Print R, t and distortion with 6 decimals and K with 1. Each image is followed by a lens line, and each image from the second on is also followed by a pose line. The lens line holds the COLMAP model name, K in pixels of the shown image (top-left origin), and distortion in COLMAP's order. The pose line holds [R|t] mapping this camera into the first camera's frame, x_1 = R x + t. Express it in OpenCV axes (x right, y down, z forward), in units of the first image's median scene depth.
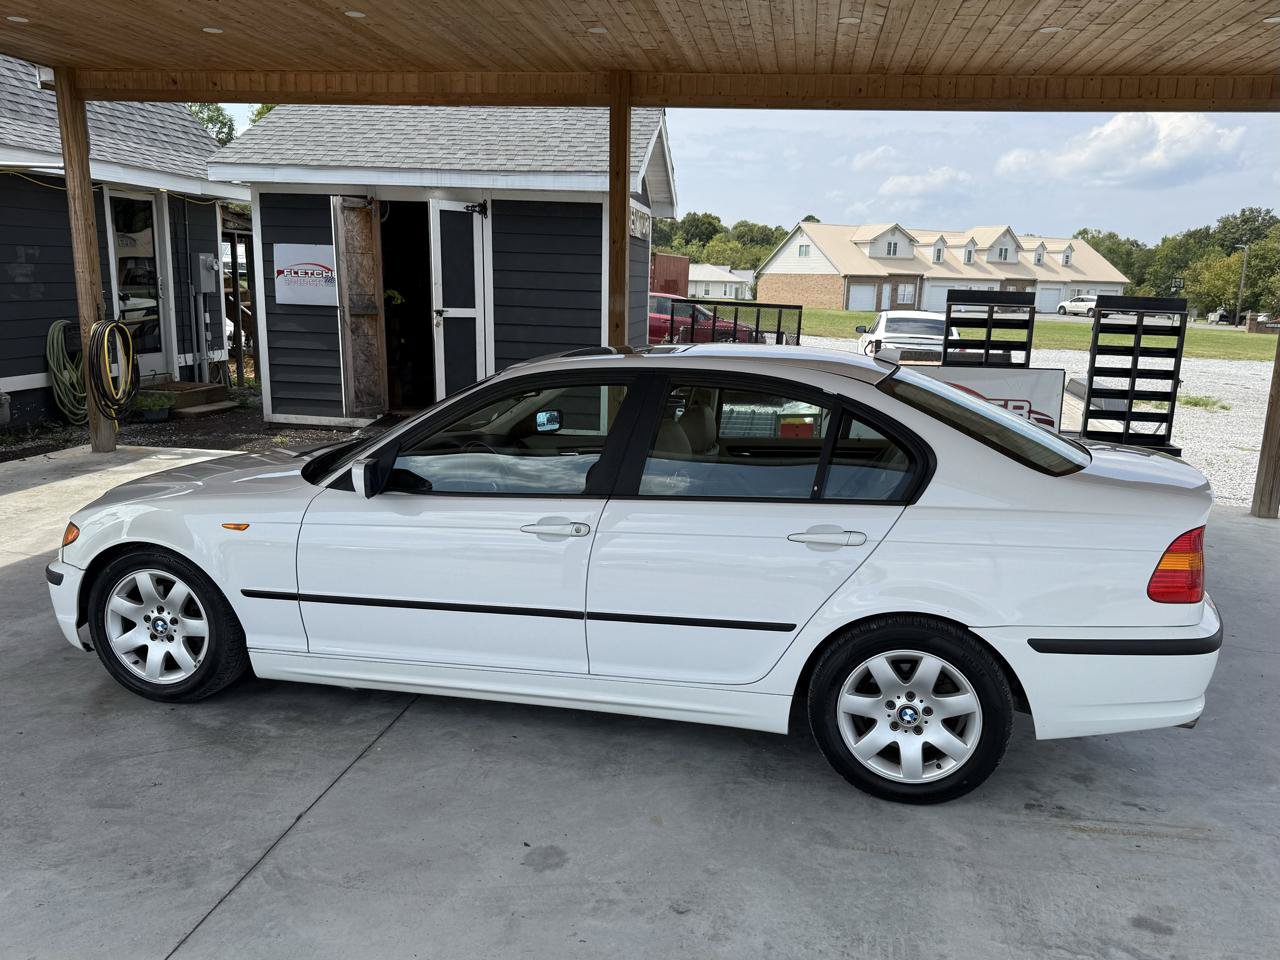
lens RADIAL K [[1045.2, 0, 638.1], [0, 1045.2, 502.3], [0, 0, 1]] dist [0.111842, -0.204185]
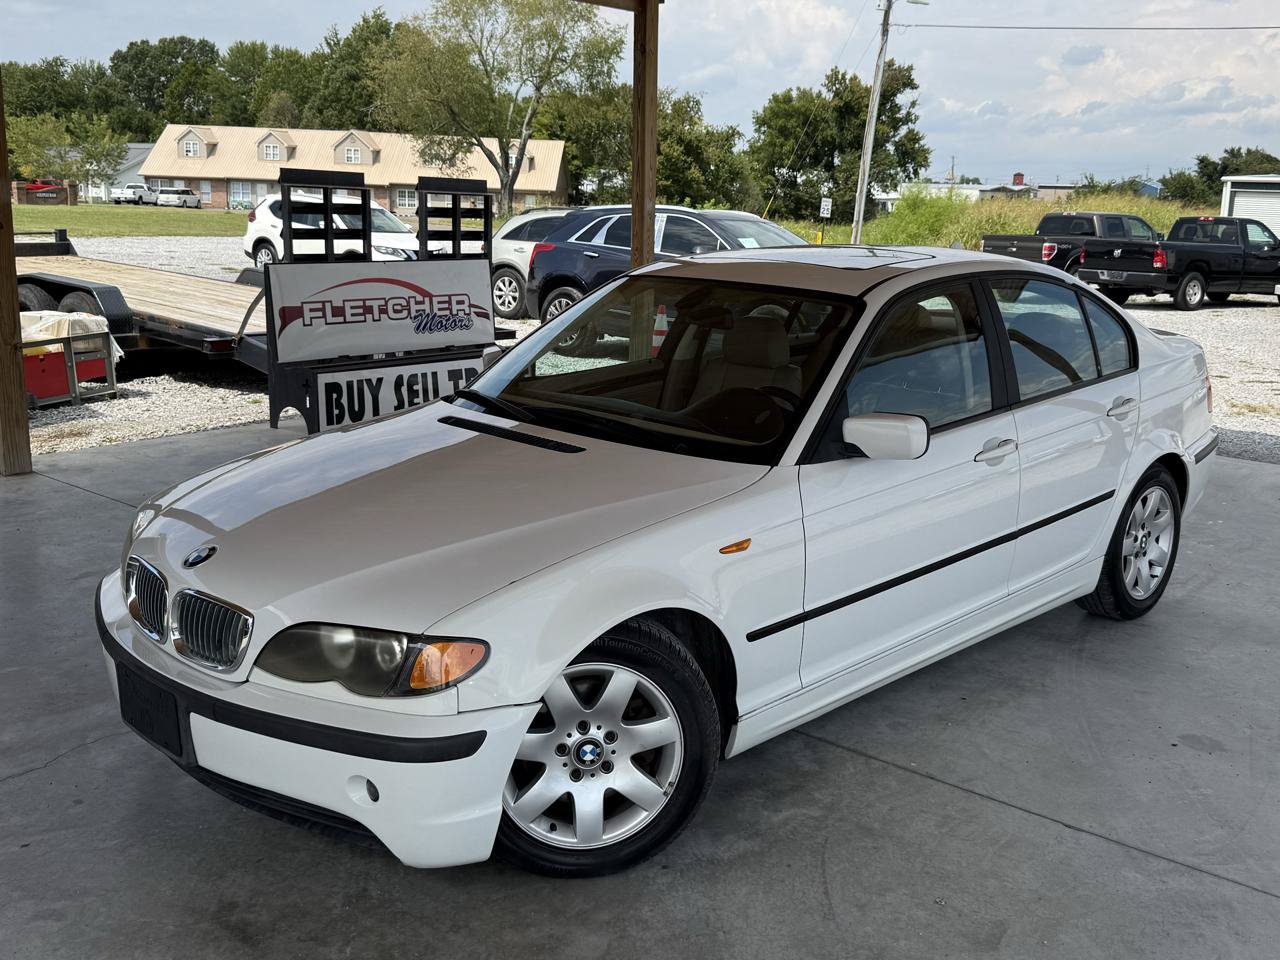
lens RADIAL K [[1265.6, 0, 684.0], [0, 1265.6, 420.5], [0, 0, 1]] dist [0.181122, -0.417257]
pose [[0.492957, -0.166849, 0.853906, -0.401084], [0.159646, 0.982123, 0.099738, -0.054082], [-0.855282, 0.087156, 0.510781, 0.221366]]
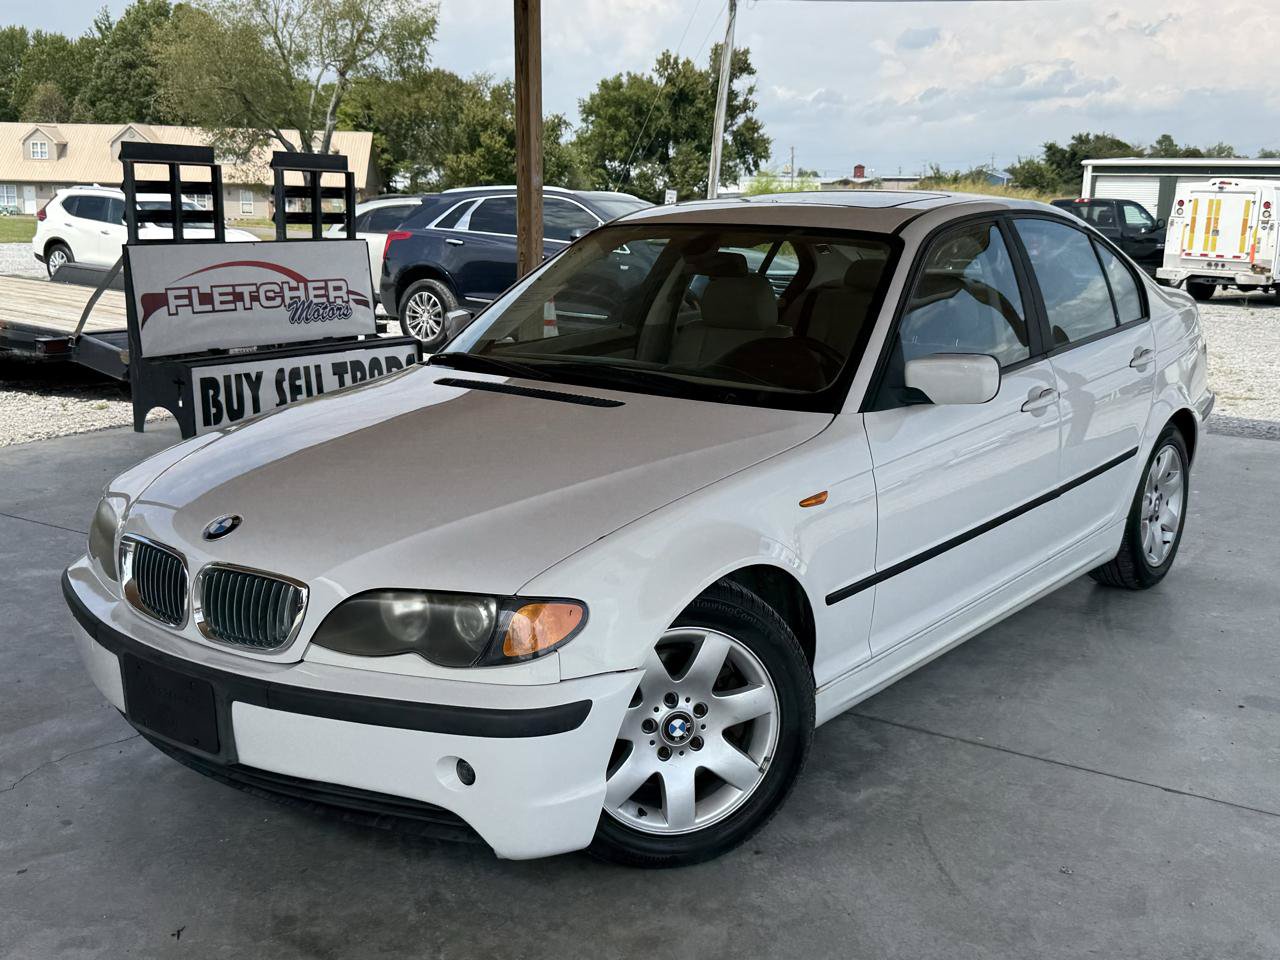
lens RADIAL K [[1371.4, 0, 629.3], [0, 1371.4, 461.8], [0, 0, 1]] dist [0.192860, -0.469997]
pose [[0.410755, -0.195920, 0.890447, -0.419625], [0.181342, 0.974682, 0.130803, -0.046032], [-0.893530, 0.107748, 0.435884, 0.274234]]
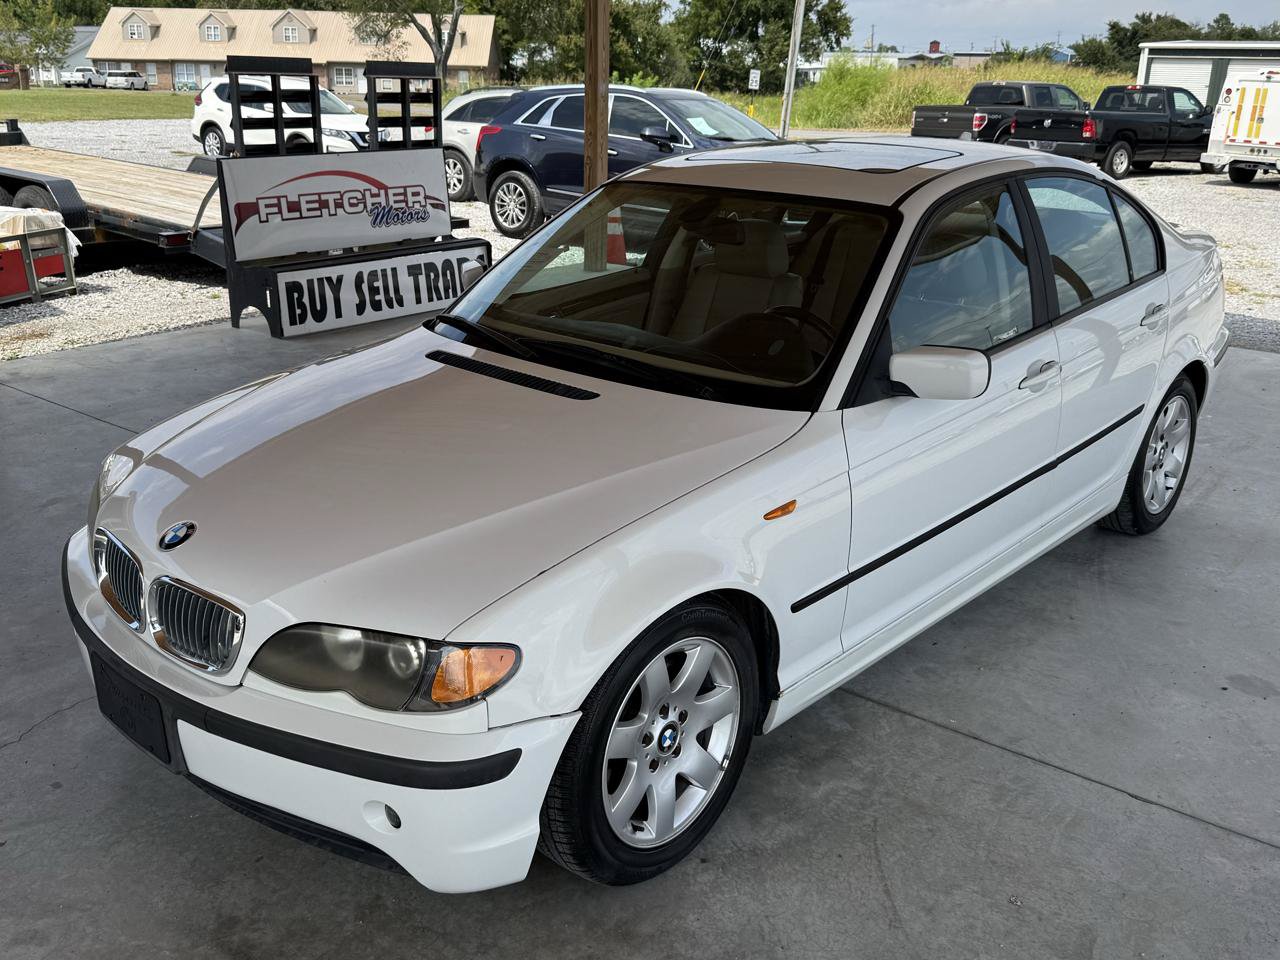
lens RADIAL K [[1184.7, 0, 605.8], [0, 1184.7, 431.5], [0, 0, 1]] dist [0.121130, -0.234256]
pose [[0.495209, -0.275122, 0.824061, -0.359996], [0.175087, 0.960676, 0.215516, -0.067992], [-0.850948, 0.037557, 0.523906, 0.267837]]
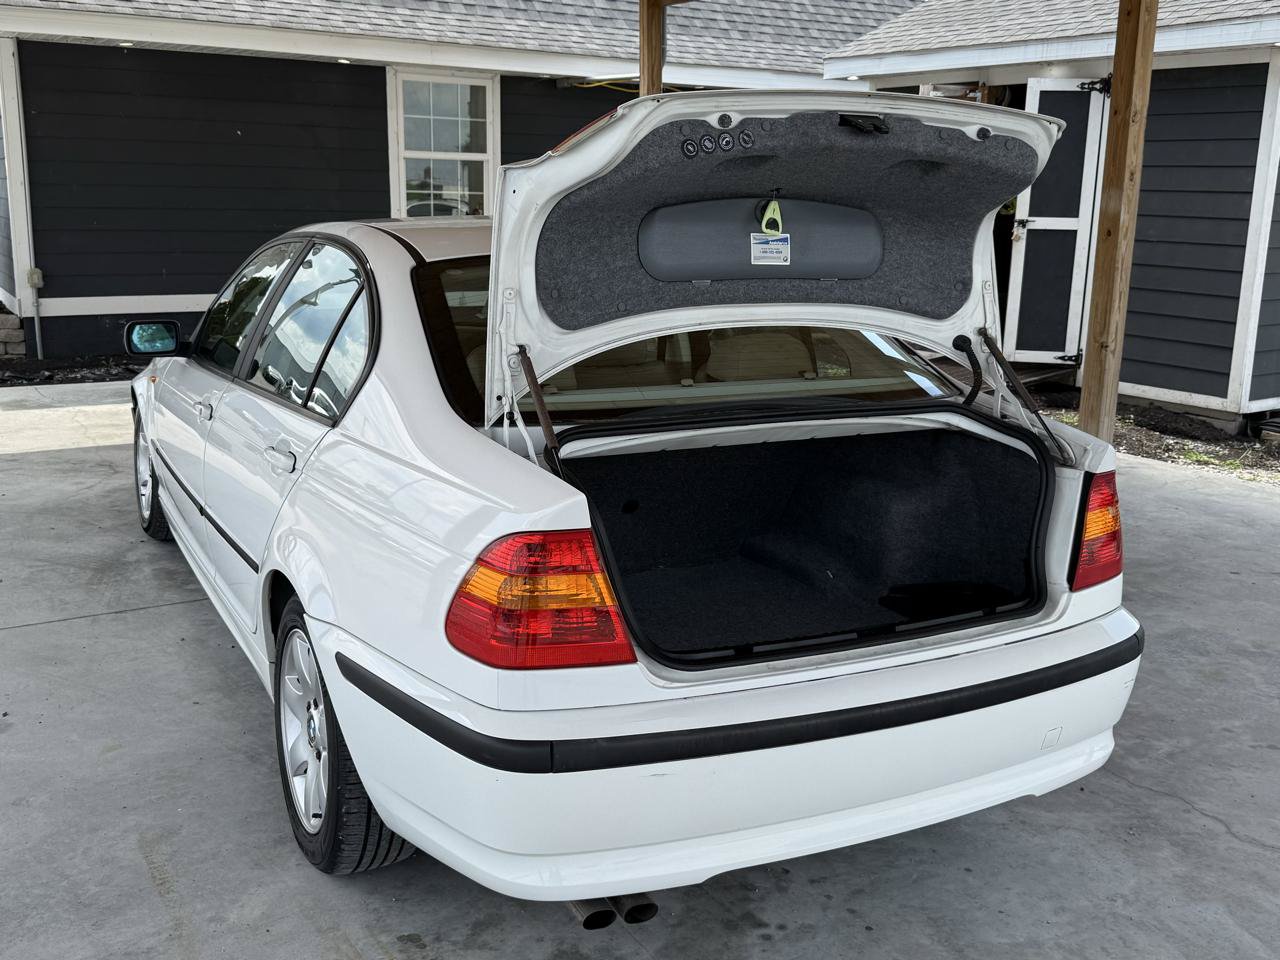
lens RADIAL K [[1200.0, 0, 598.1], [0, 1200.0, 443.5], [0, 0, 1]] dist [0.149010, -0.324223]
pose [[0.654206, 0.143851, -0.742510, 0.305148], [-0.159113, 0.985951, 0.050825, -0.017057], [0.739390, 0.084893, 0.667904, 0.190925]]
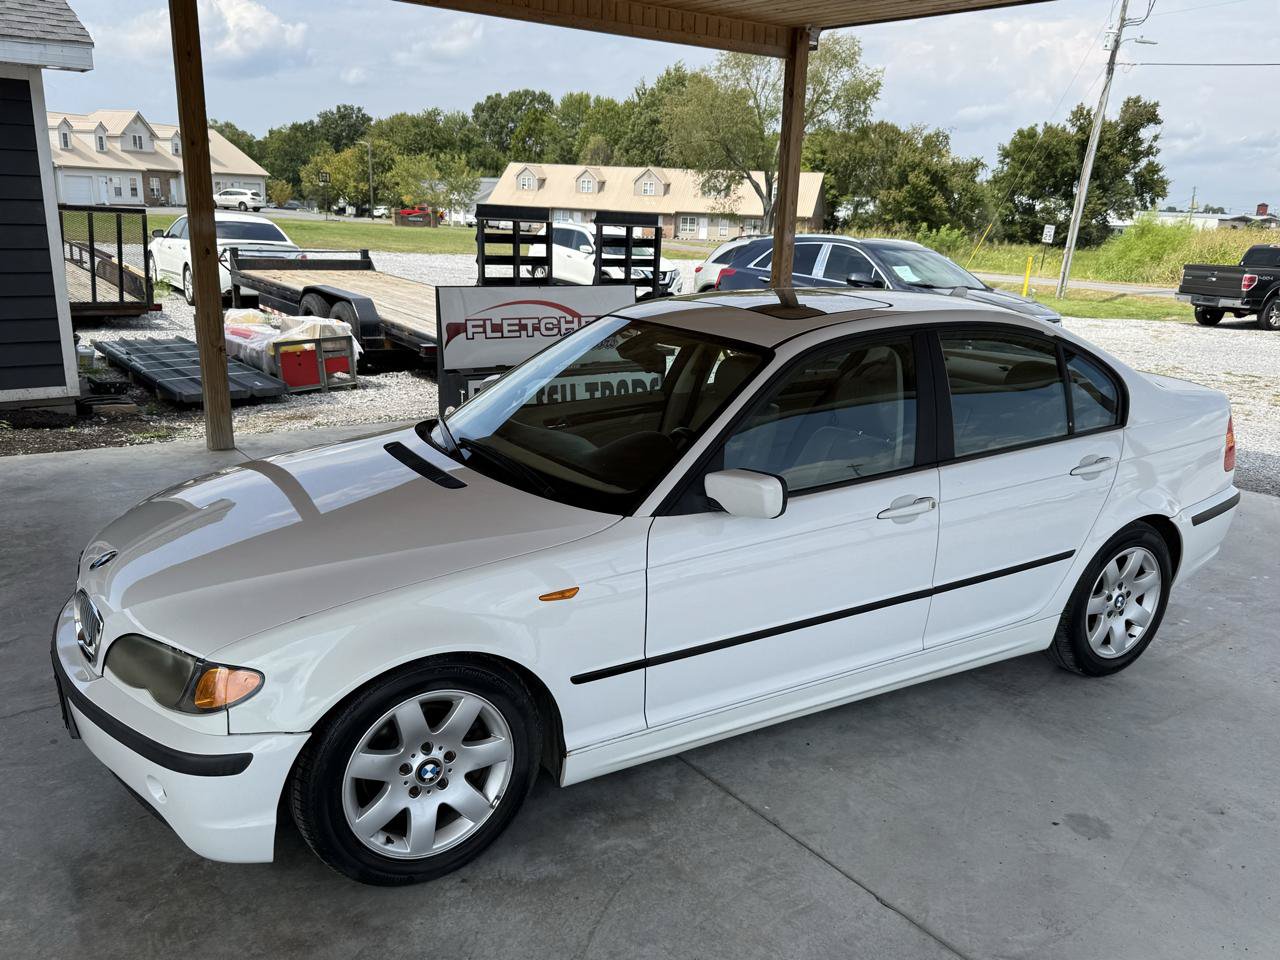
lens RADIAL K [[1045.2, 0, 638.1], [0, 1045.2, 502.3], [0, 0, 1]] dist [0.111842, -0.204185]
pose [[0.706543, -0.192901, 0.680872, -0.298897], [0.125671, 0.981041, 0.147533, -0.050204], [-0.696422, -0.018673, 0.717389, 0.168122]]
